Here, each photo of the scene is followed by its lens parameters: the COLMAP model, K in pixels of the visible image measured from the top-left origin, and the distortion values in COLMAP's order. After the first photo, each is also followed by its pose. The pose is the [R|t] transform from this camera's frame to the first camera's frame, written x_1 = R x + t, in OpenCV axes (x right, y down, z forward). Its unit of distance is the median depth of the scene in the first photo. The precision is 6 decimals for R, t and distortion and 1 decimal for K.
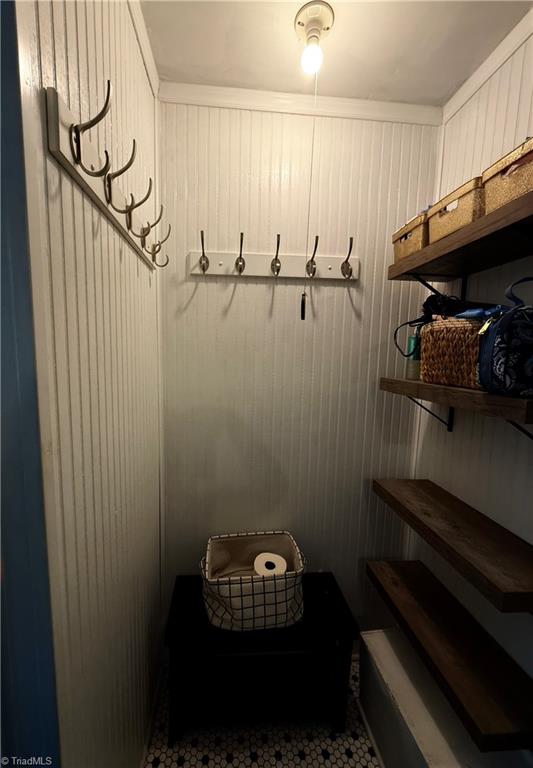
lens RADIAL K [[314.4, 0, 266.0], [0, 314.4, 385.4], [0, 0, 1]] dist [0.000232, -0.000358]
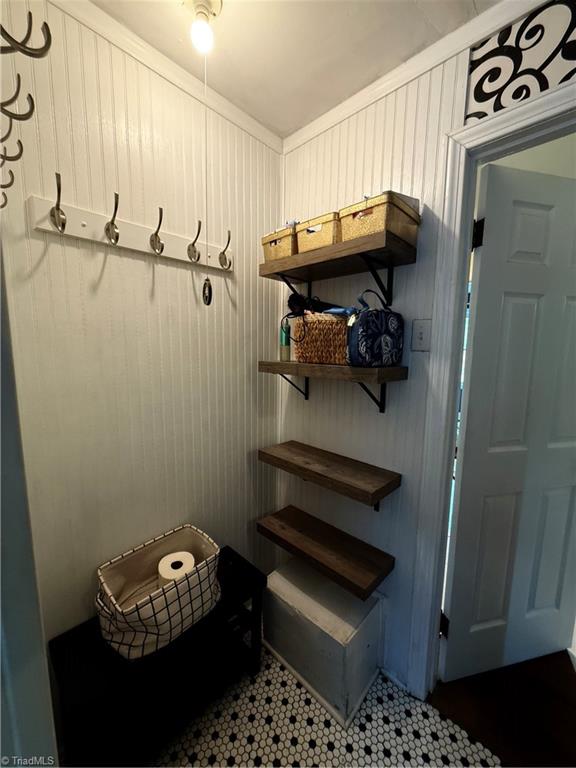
lens RADIAL K [[308.3, 0, 288.6], [0, 308.3, 386.8], [0, 0, 1]] dist [0.000371, -0.000040]
pose [[0.736540, -0.096396, 0.669489, -0.340567], [0.072655, 0.995341, 0.063382, 0.004229], [-0.672480, 0.001959, 0.740113, 0.094666]]
